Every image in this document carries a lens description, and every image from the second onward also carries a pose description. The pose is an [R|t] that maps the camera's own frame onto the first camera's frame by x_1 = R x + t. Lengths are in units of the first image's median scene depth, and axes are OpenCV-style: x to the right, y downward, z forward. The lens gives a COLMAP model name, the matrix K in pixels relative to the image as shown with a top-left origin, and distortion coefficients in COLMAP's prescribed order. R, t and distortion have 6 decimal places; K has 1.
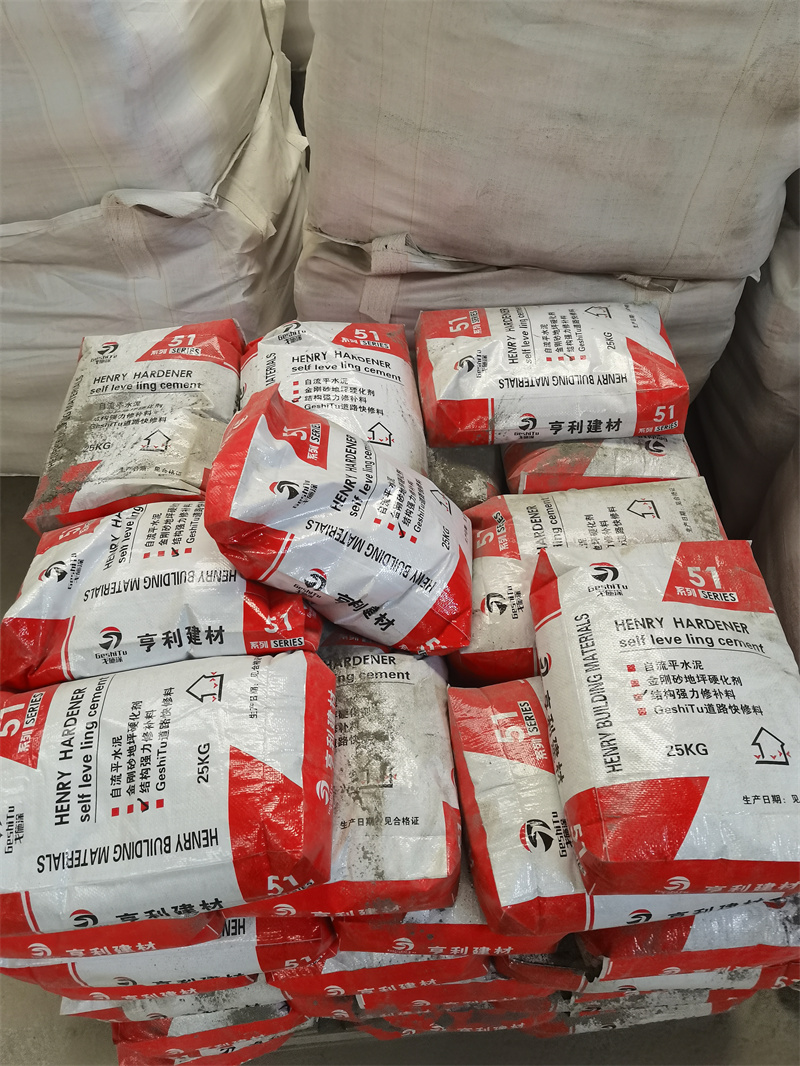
lens RADIAL K [[846.4, 0, 393.6], [0, 846.4, 532.8], [0, 0, 1]] dist [0.047936, -0.065462]
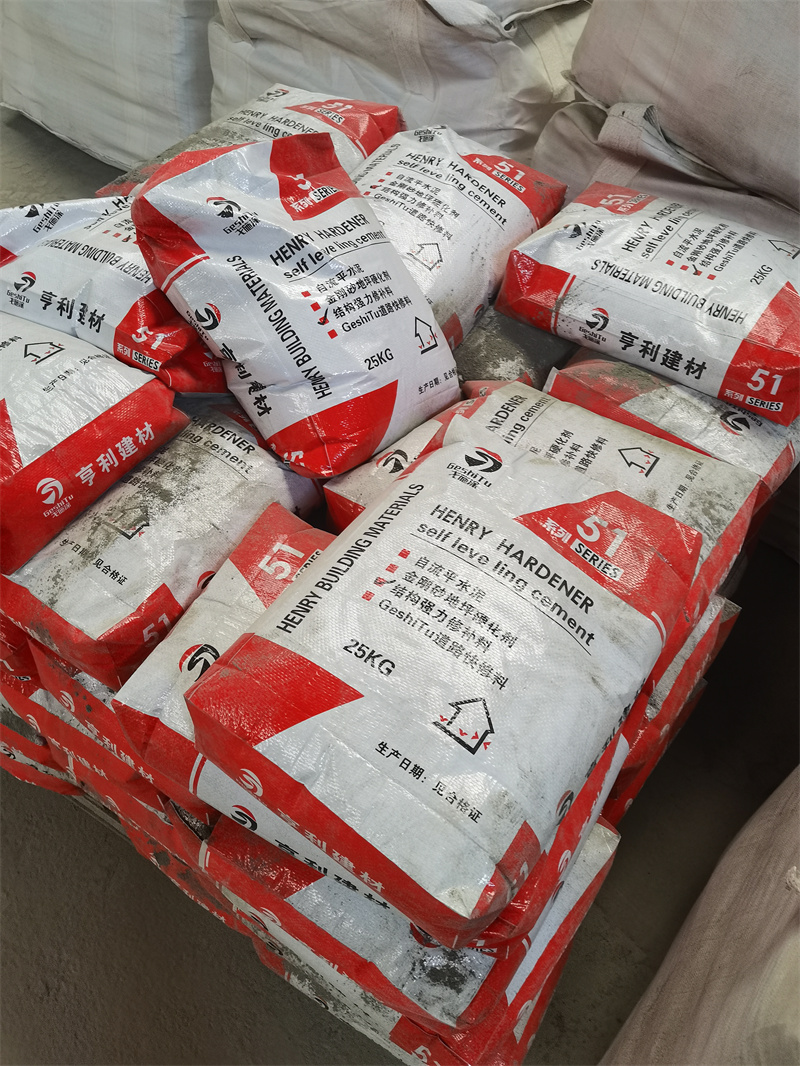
lens RADIAL K [[846.4, 0, 393.6], [0, 846.4, 532.8], [0, 0, 1]] dist [0.047936, -0.065462]
pose [[0.794153, 0.492417, -0.356155, 0.425941], [-0.485244, 0.866624, 0.116191, 0.046845], [0.365867, 0.080548, 0.927175, 0.227938]]
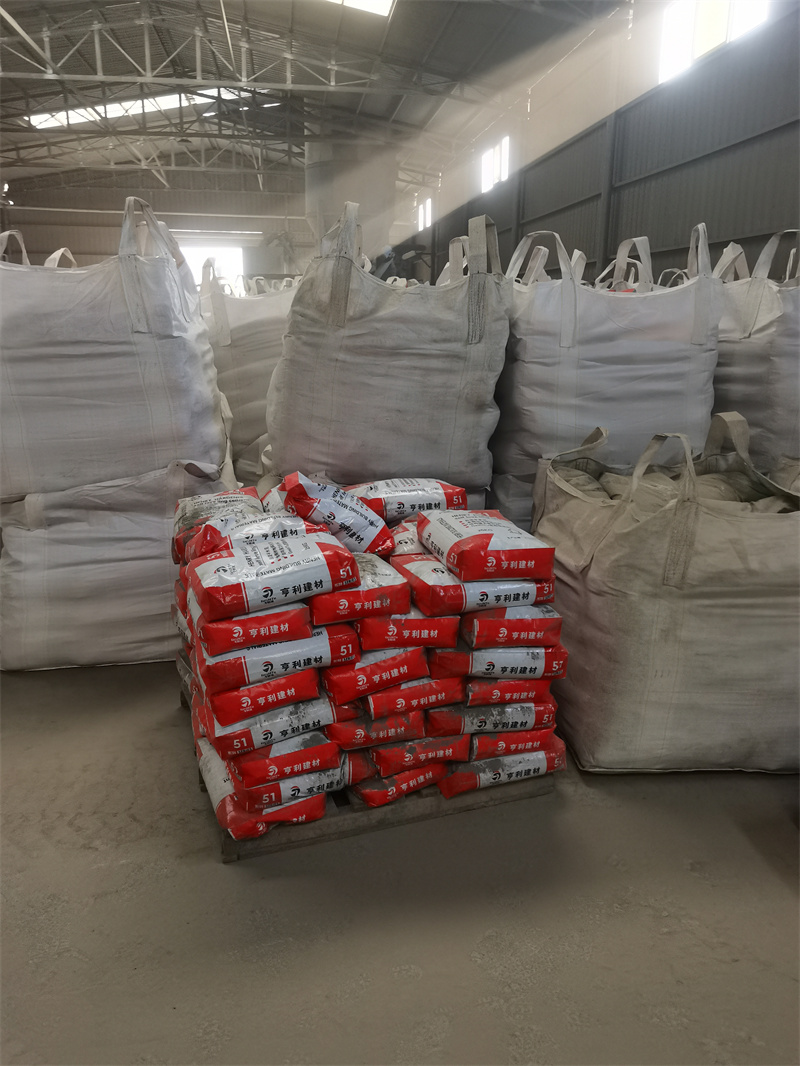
lens RADIAL K [[846.4, 0, 393.6], [0, 846.4, 532.8], [0, 0, 1]] dist [0.047936, -0.065462]
pose [[0.971009, -0.033976, 0.236615, -0.428205], [0.160925, 0.824855, -0.541957, 1.245687], [-0.176759, 0.564322, 0.806410, -0.828842]]
